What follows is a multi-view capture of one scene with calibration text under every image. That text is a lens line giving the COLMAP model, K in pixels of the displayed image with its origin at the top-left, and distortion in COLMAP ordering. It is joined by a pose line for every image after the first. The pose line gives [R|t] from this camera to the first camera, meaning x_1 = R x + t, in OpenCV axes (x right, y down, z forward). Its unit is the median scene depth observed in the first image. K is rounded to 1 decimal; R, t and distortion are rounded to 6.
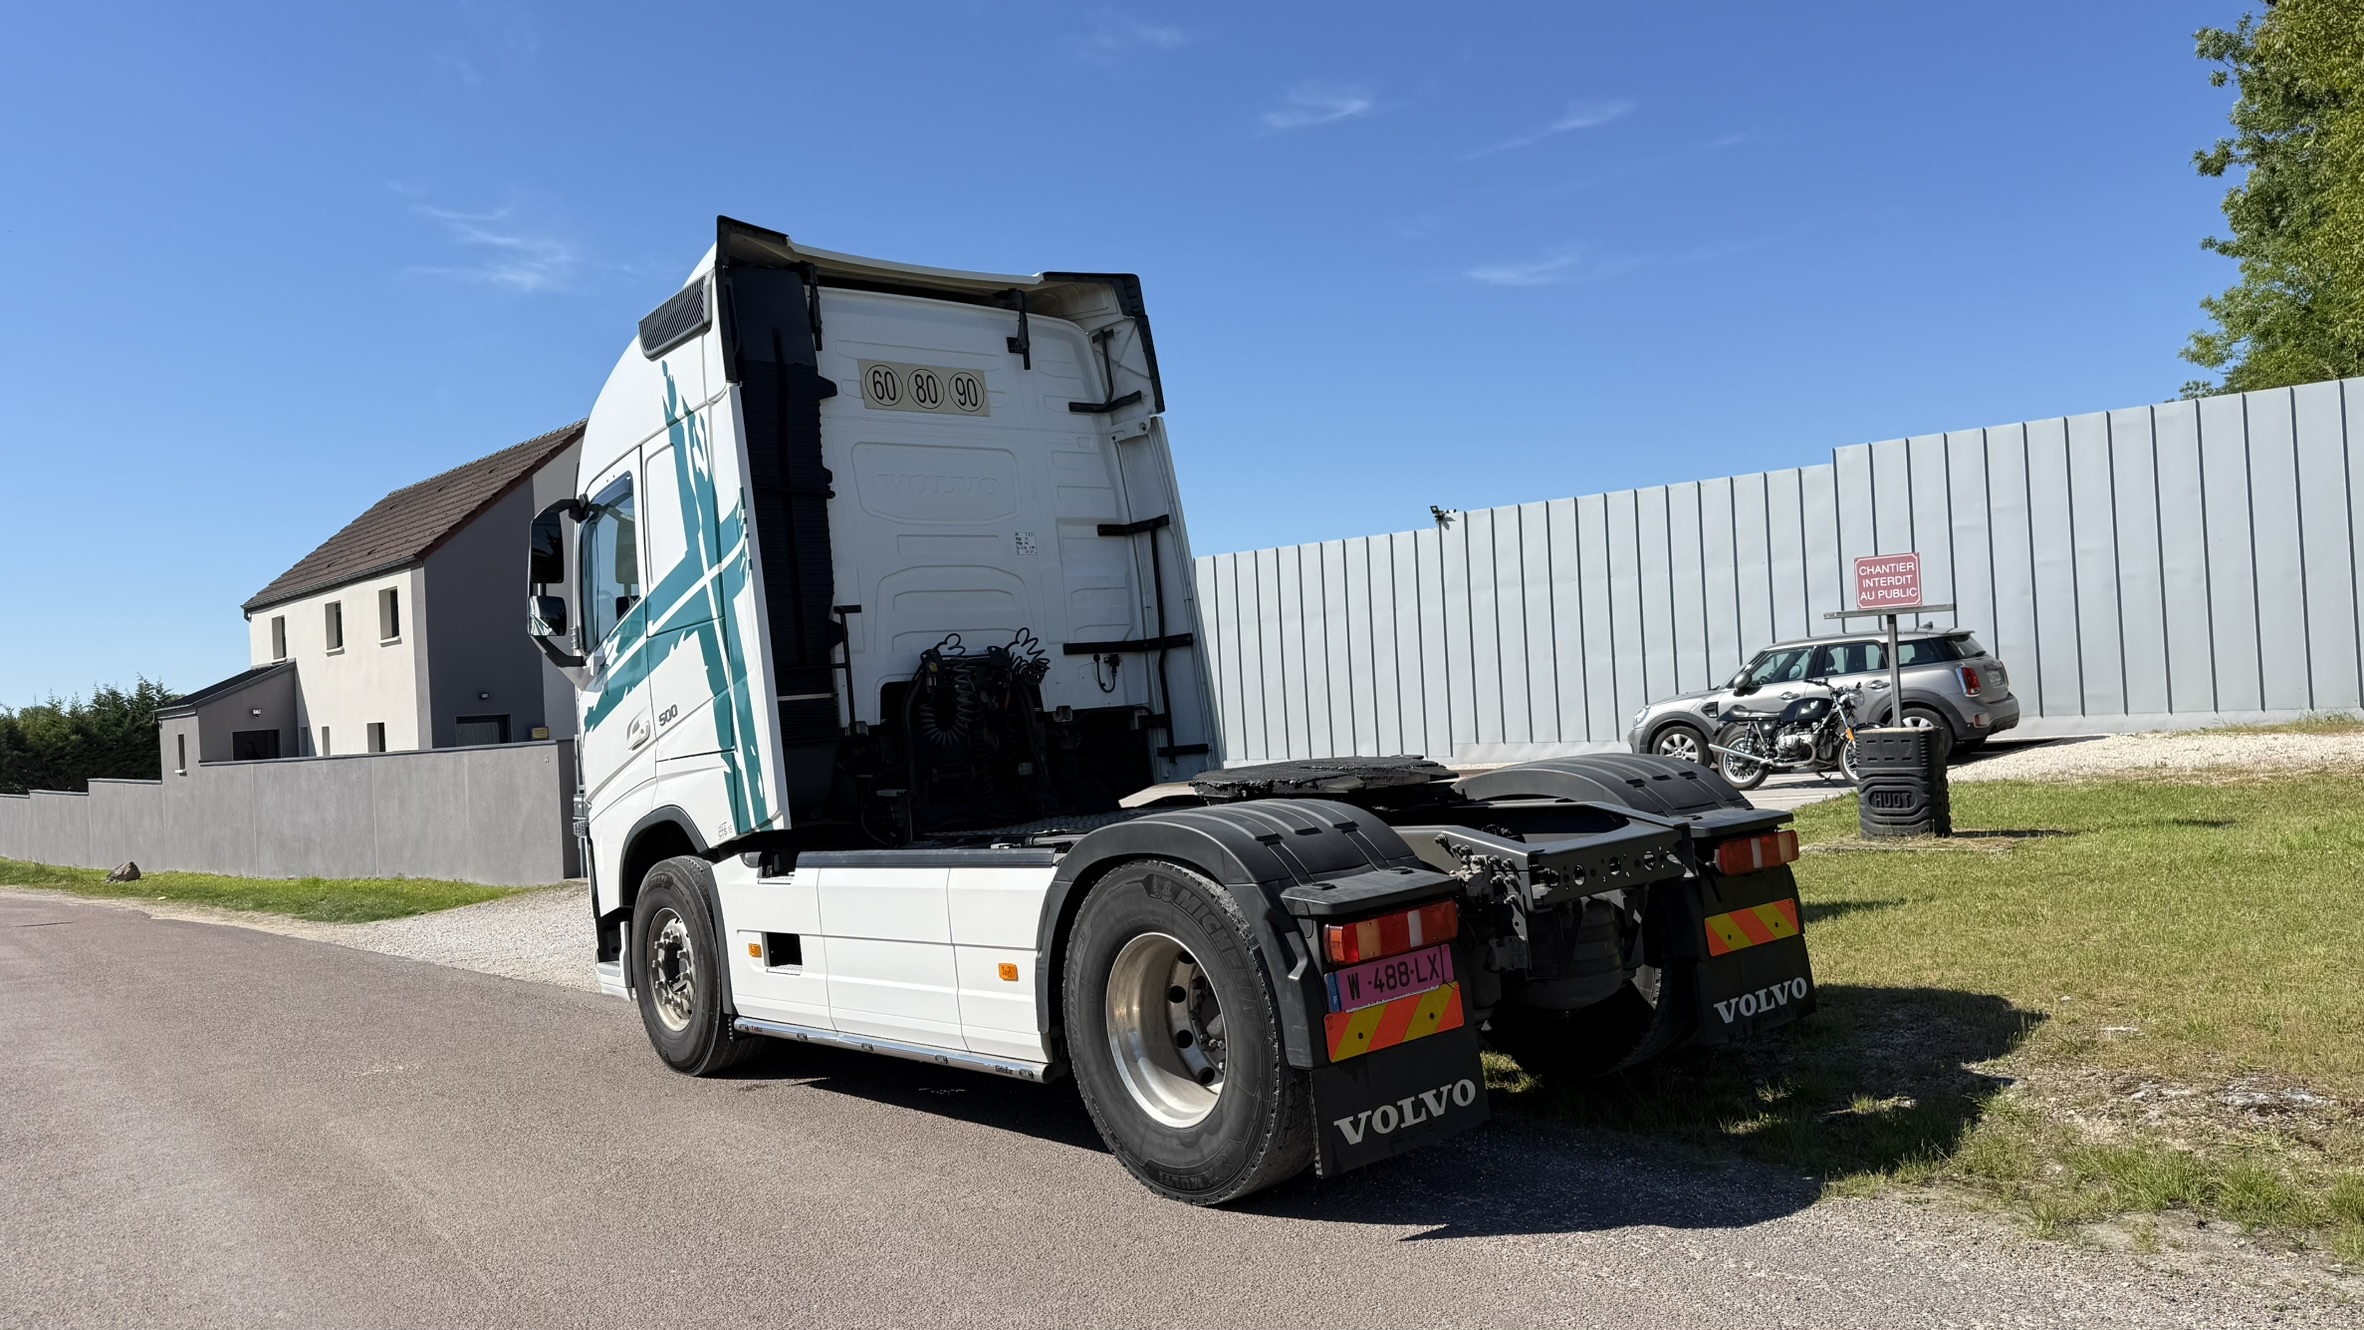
lens RADIAL K [[1659.5, 0, 1165.0], [0, 1659.5, 669.5], [0, 0, 1]] dist [0.065459, -0.101002]
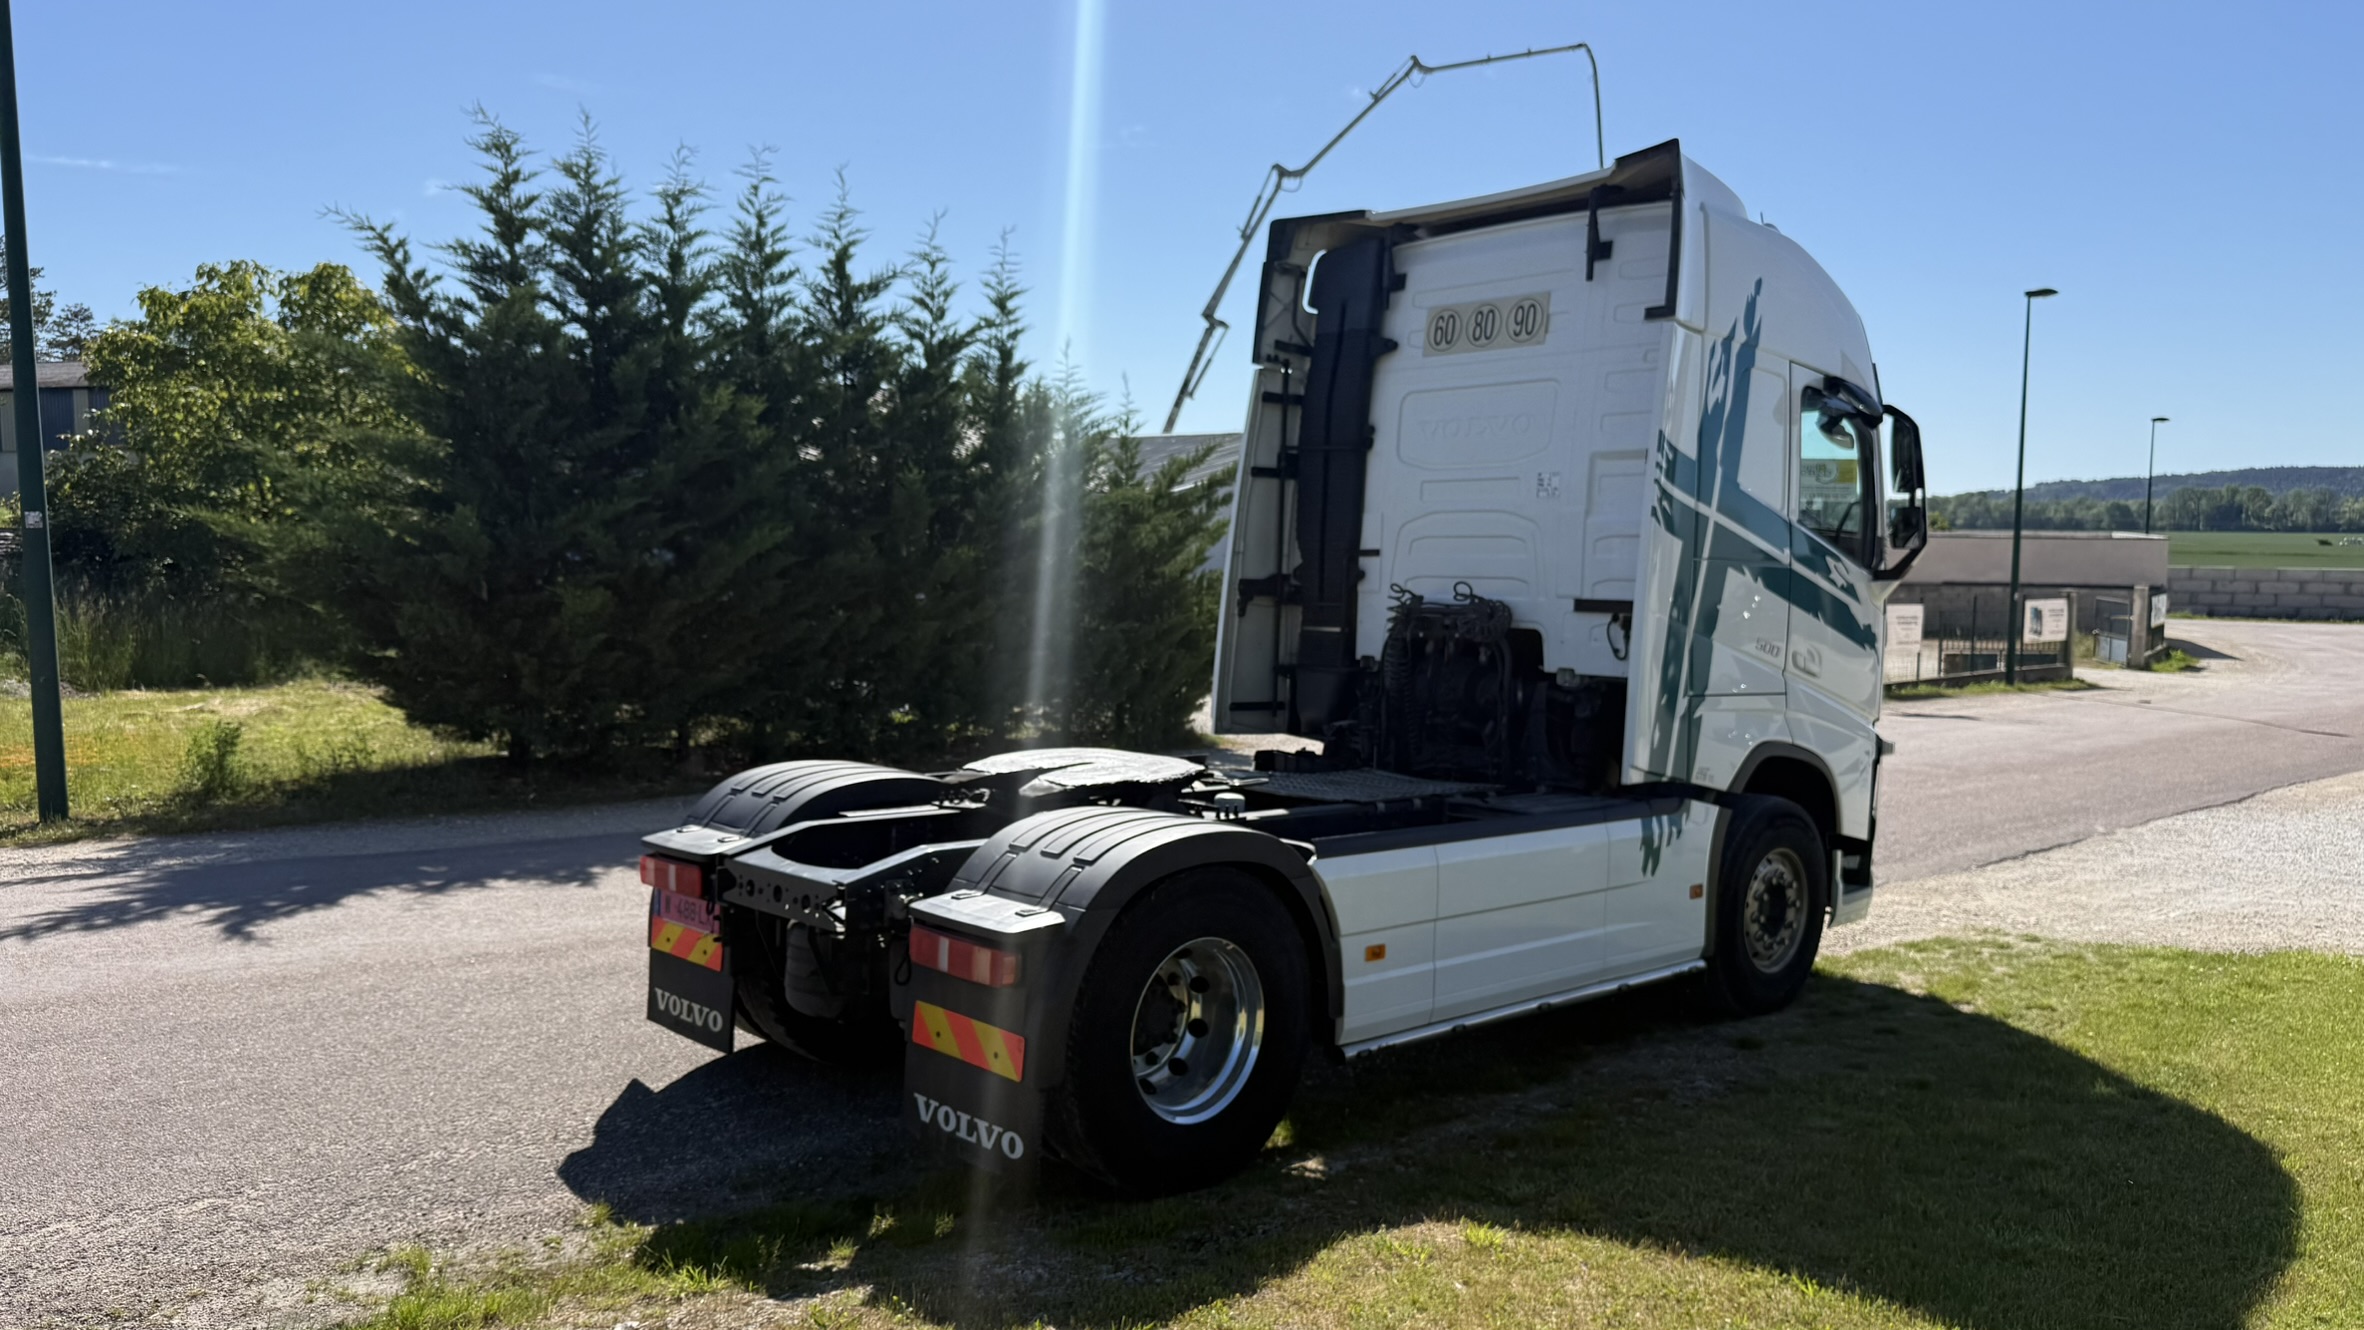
lens RADIAL K [[1662.6, 0, 1168.0], [0, 1662.6, 682.3], [0, 0, 1]] dist [0.069616, -0.109800]
pose [[0.064084, 0.145641, -0.987260, 0.843076], [0.011107, 0.989128, 0.146638, -0.108435], [0.997883, -0.020363, 0.061769, 0.757008]]
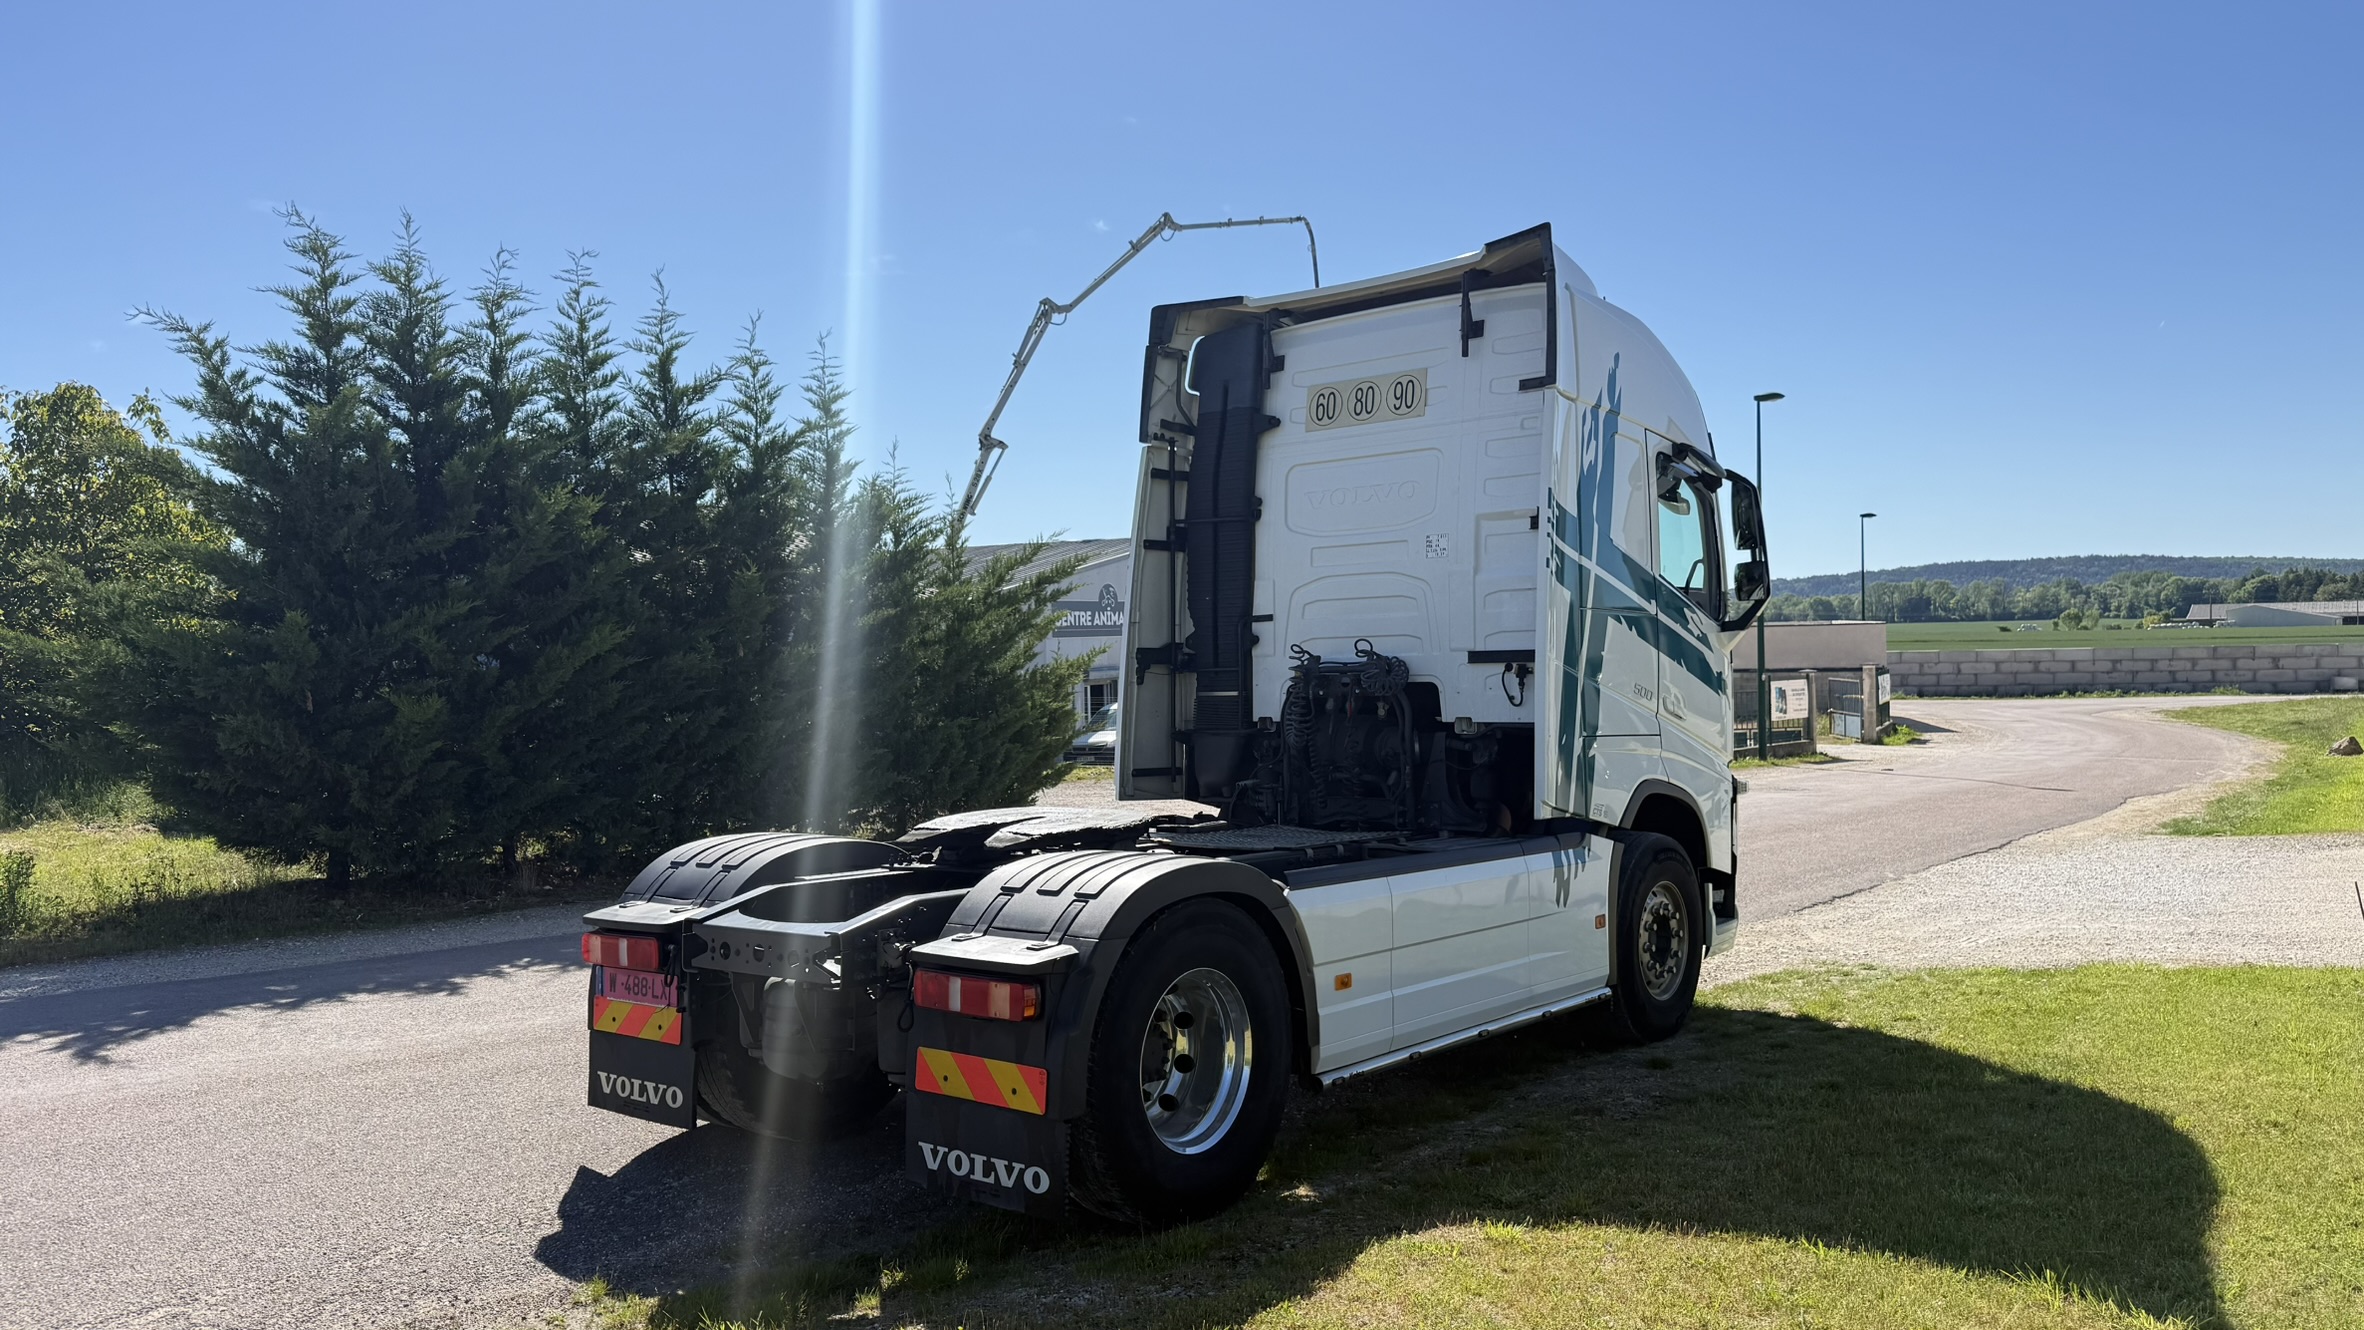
lens RADIAL K [[1660.5, 0, 1157.1], [0, 1660.5, 667.2], [0, 0, 1]] dist [0.069500, -0.108312]
pose [[0.198194, 0.063673, -0.978093, 0.856864], [0.033583, 0.996861, 0.071699, -0.082944], [0.979587, -0.047058, 0.195433, 0.669692]]
